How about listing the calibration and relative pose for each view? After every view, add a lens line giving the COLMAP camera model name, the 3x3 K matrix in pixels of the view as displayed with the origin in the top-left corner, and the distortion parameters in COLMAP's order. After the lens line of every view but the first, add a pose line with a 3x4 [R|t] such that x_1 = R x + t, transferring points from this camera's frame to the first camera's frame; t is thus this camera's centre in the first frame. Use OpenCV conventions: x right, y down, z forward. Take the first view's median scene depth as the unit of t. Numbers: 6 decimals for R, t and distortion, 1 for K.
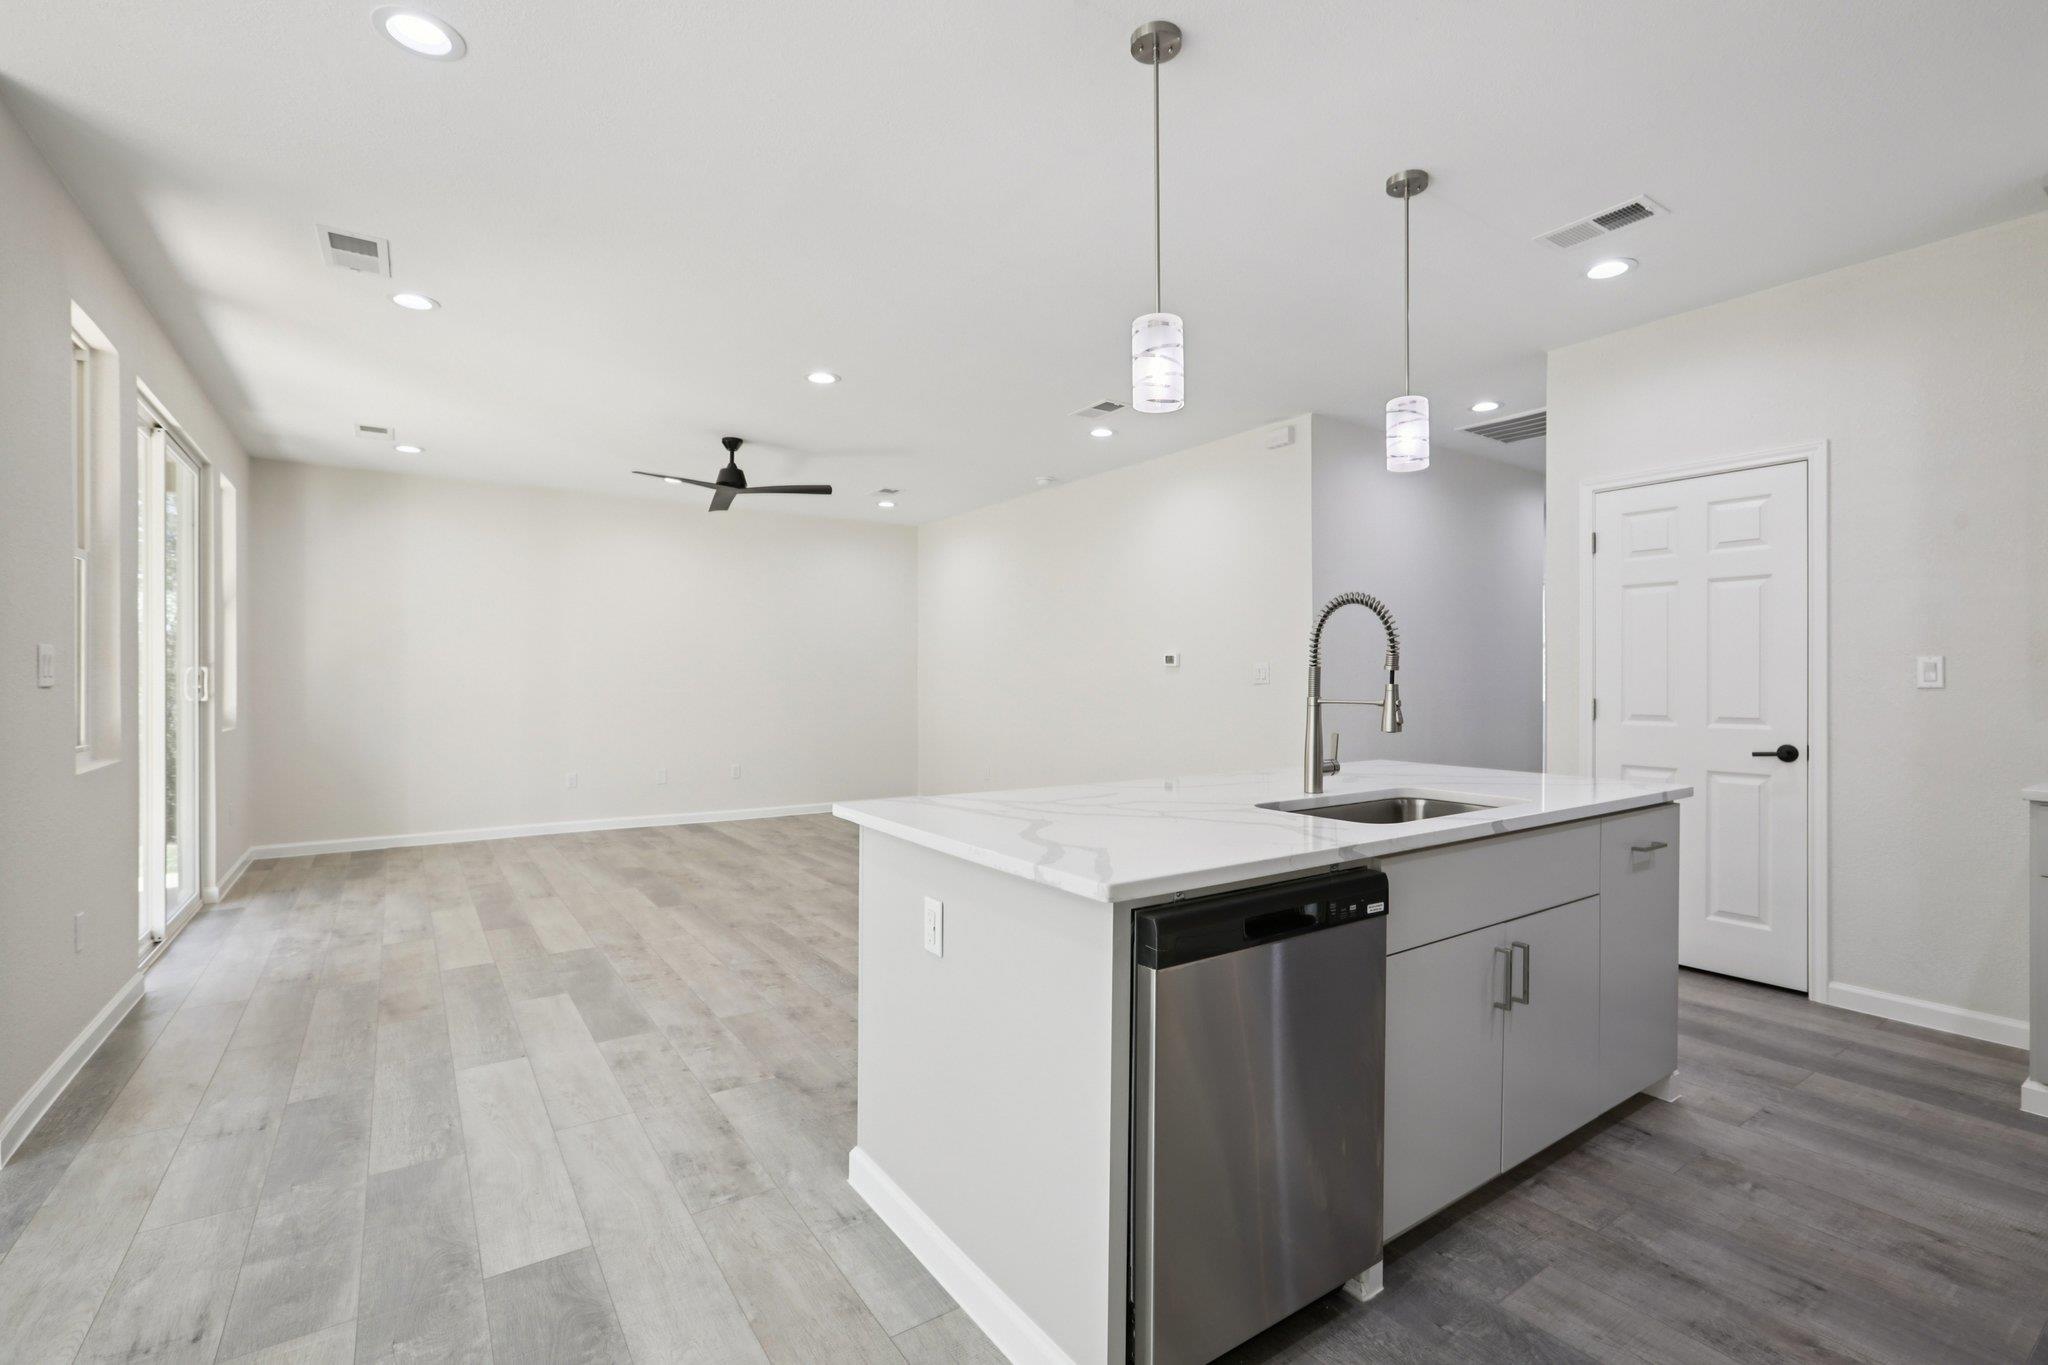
lens RADIAL K [[941.2, 0, 1051.1], [0, 941.2, 668.2], [0, 0, 1]] dist [-0.025212, 0.008872]
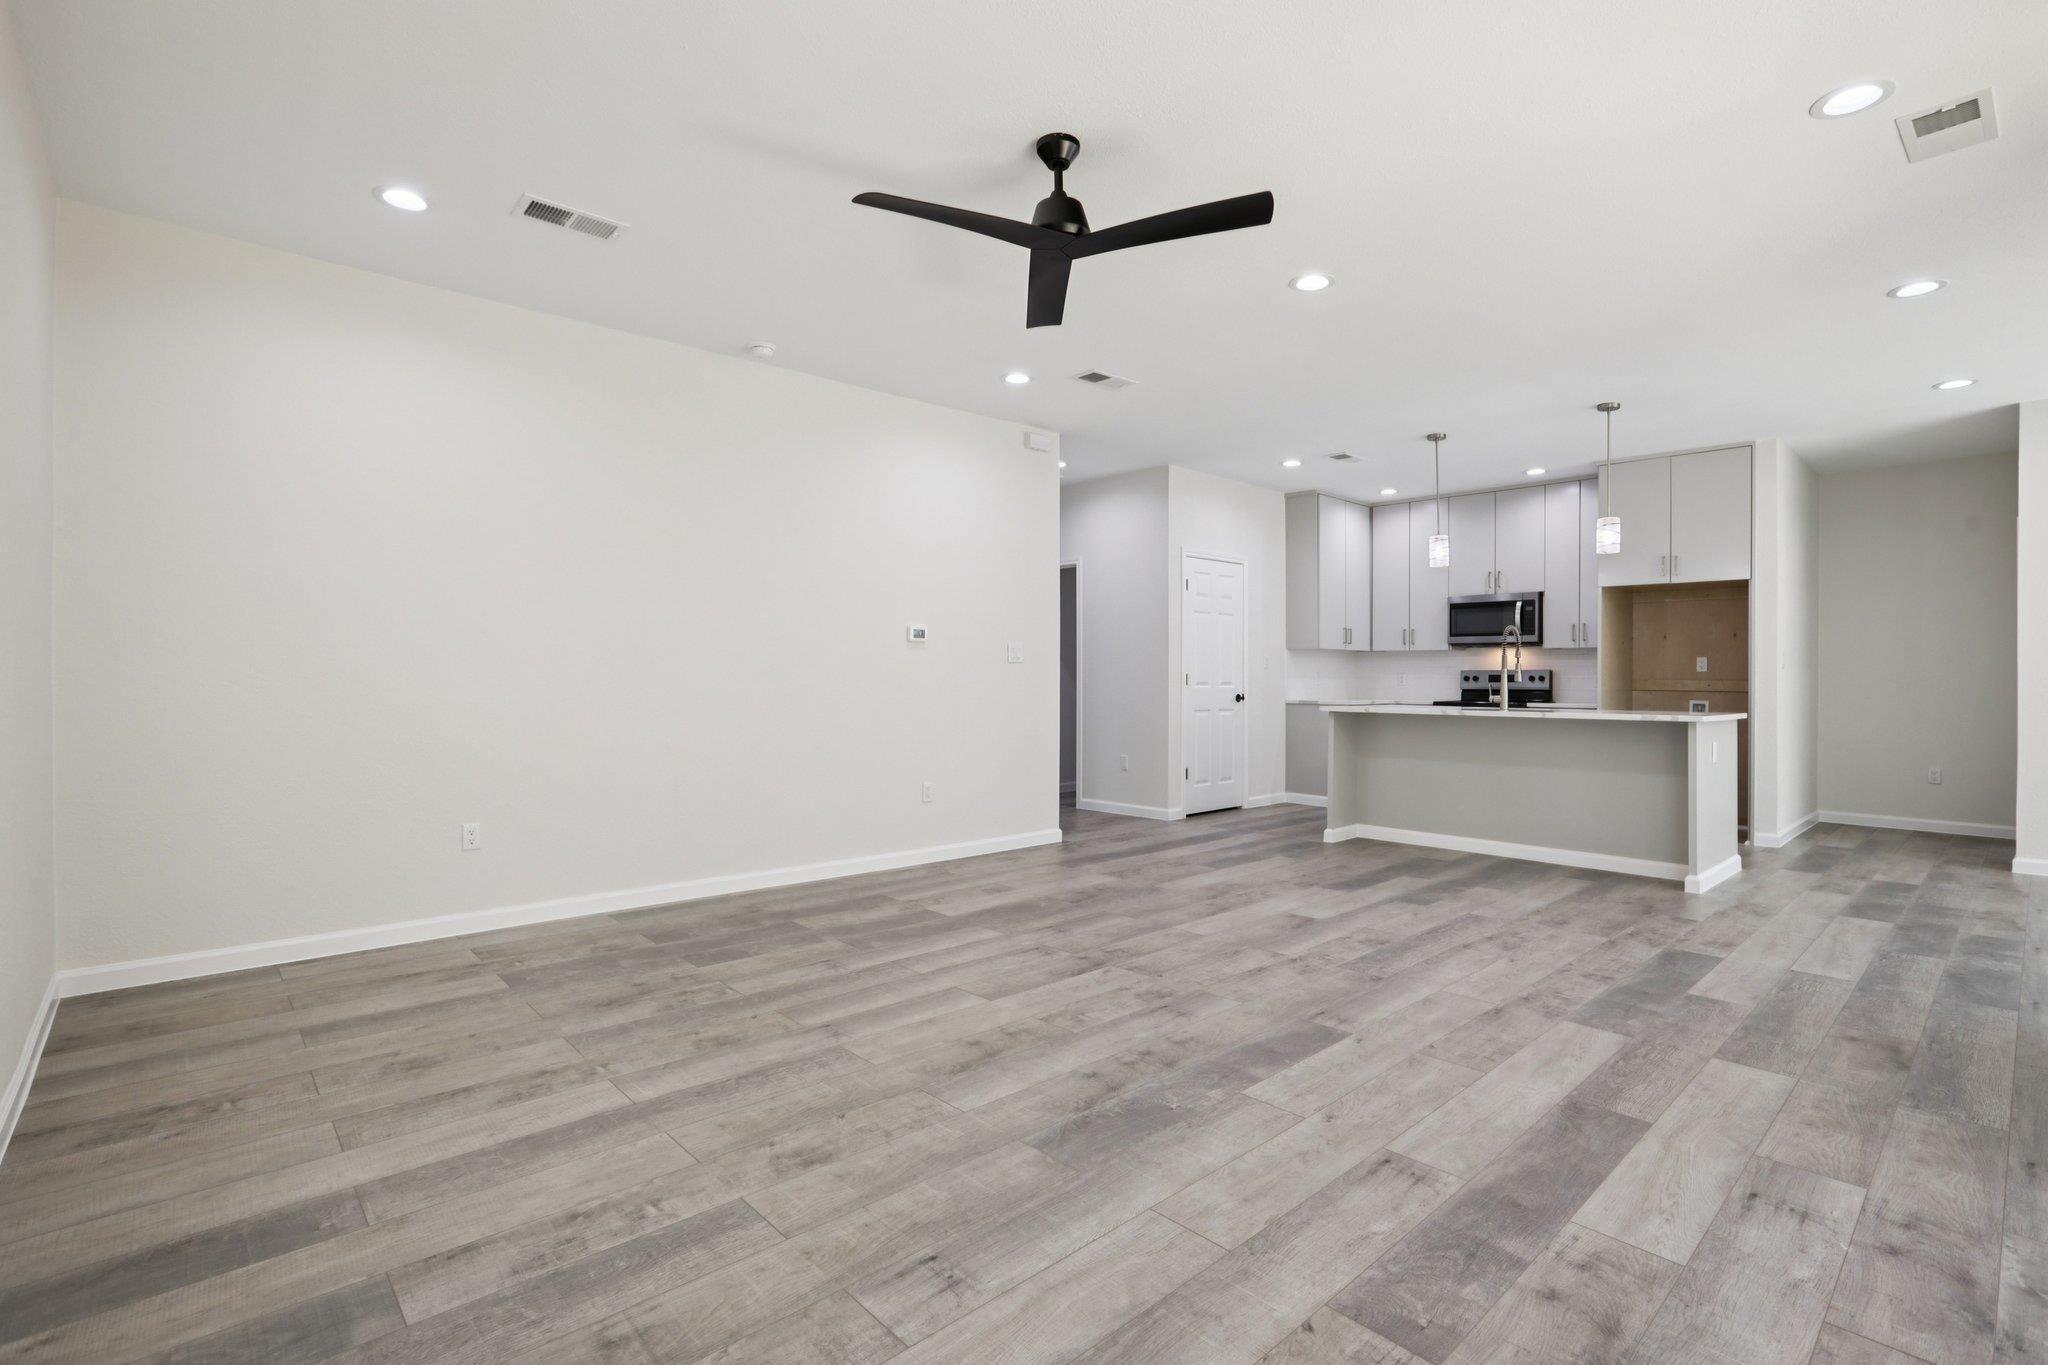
lens RADIAL K [[941.2, 0, 1036.4], [0, 941.2, 677.5], [0, 0, 1]] dist [-0.025212, 0.008872]
pose [[-0.130356, 0.000381, 0.991467, -0.994029], [-0.014421, 0.999893, -0.002280, 0.039095], [-0.991362, -0.014595, -0.130337, 1.304498]]
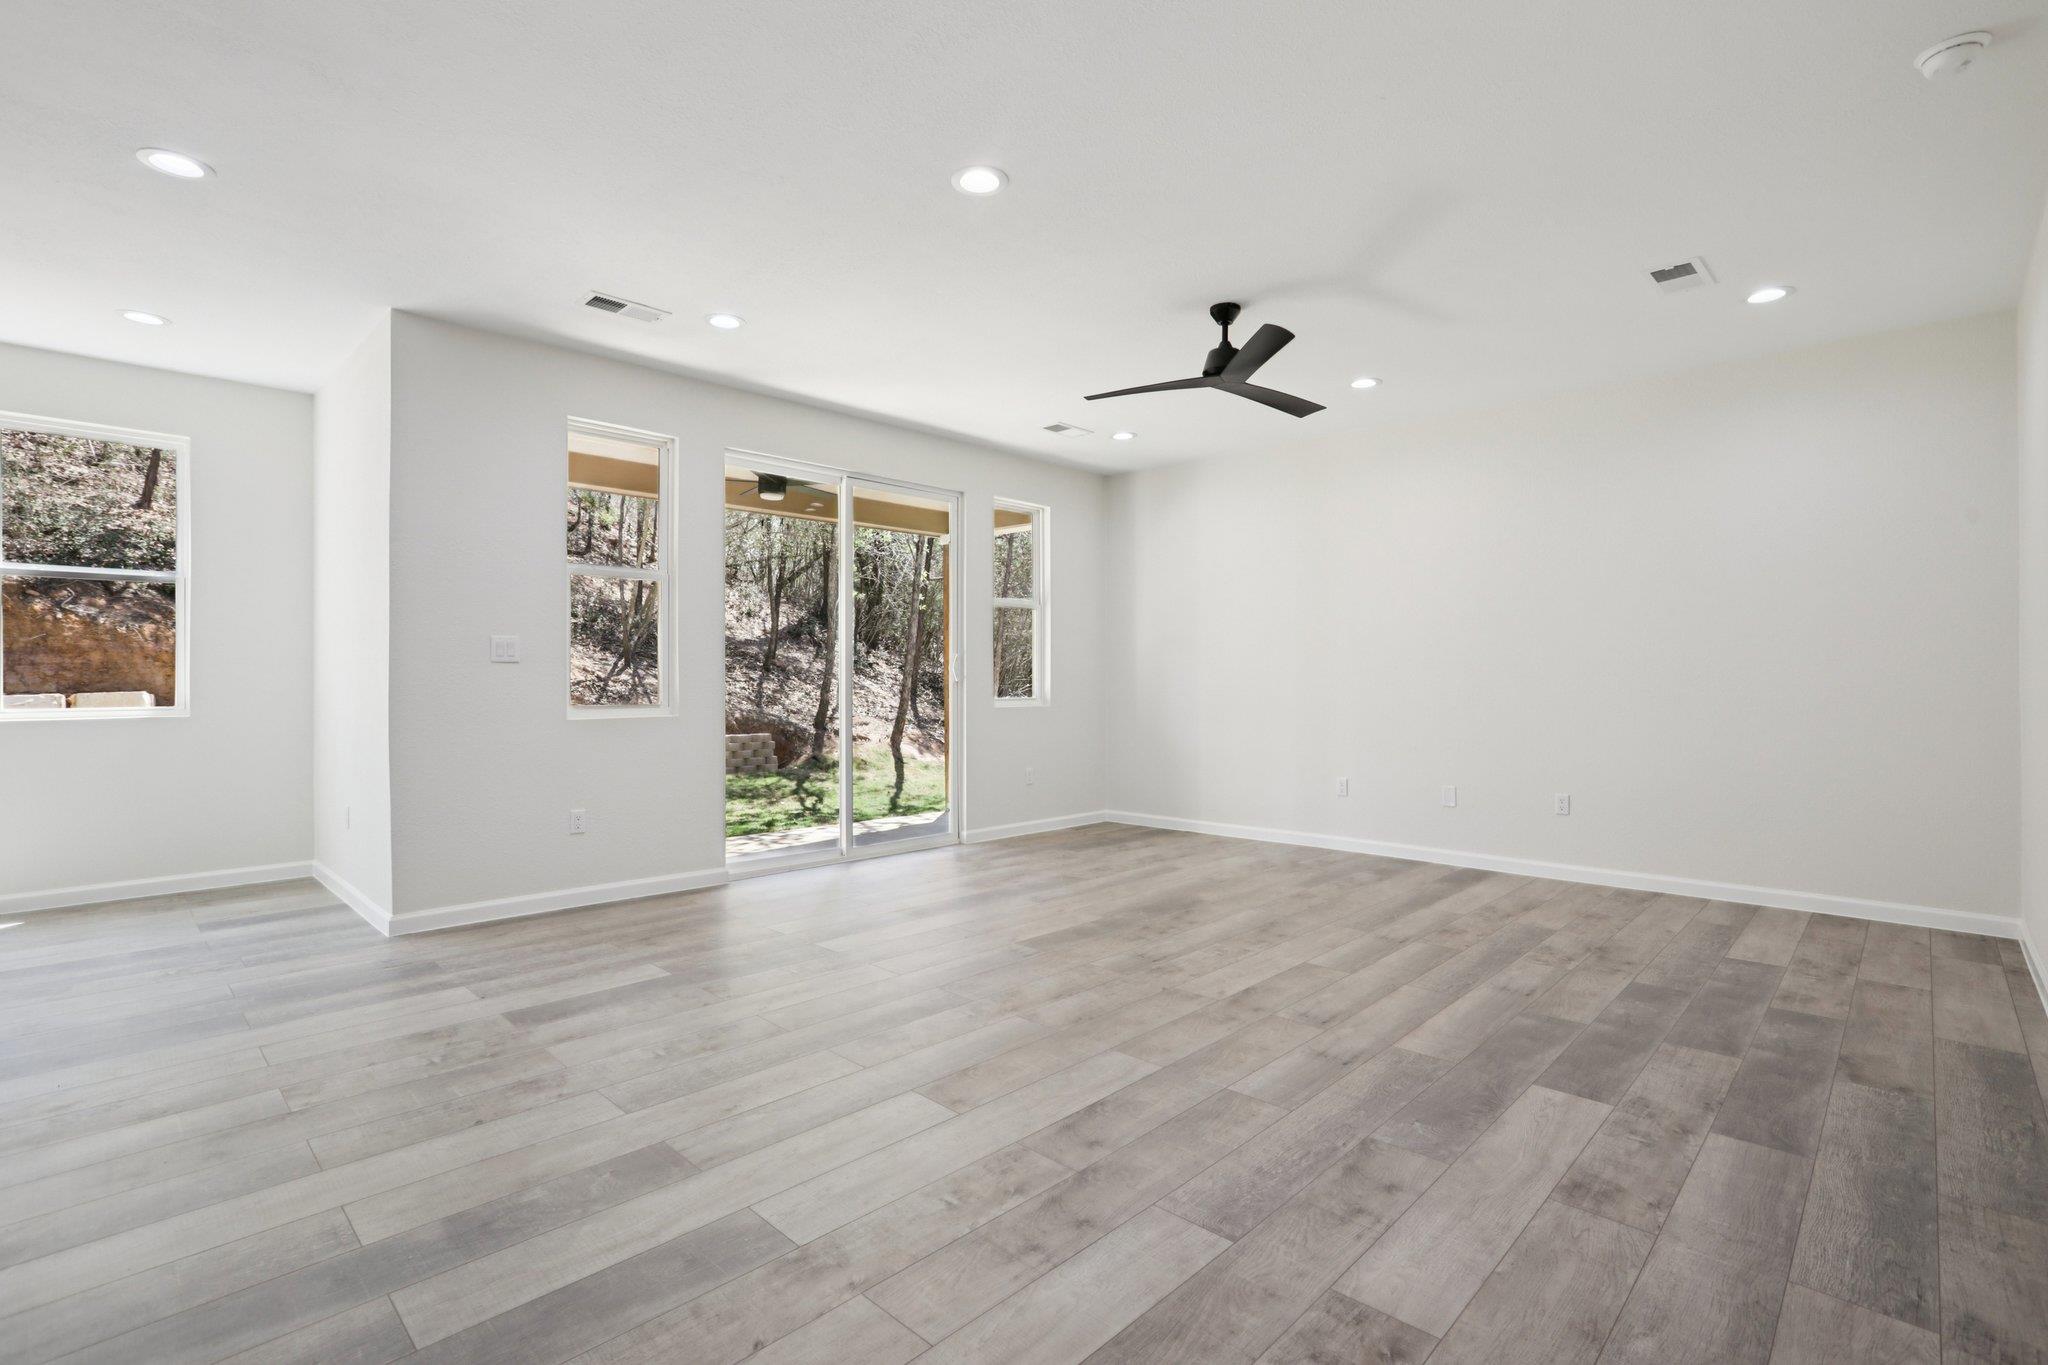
lens RADIAL K [[941.2, 0, 1034.9], [0, 941.2, 688.2], [0, 0, 1]] dist [-0.025212, 0.008872]
pose [[0.187969, 0.006679, -0.982152, 0.380516], [0.010022, 0.999912, 0.008718, 0.033614], [0.982124, -0.011482, 0.187886, 0.888136]]
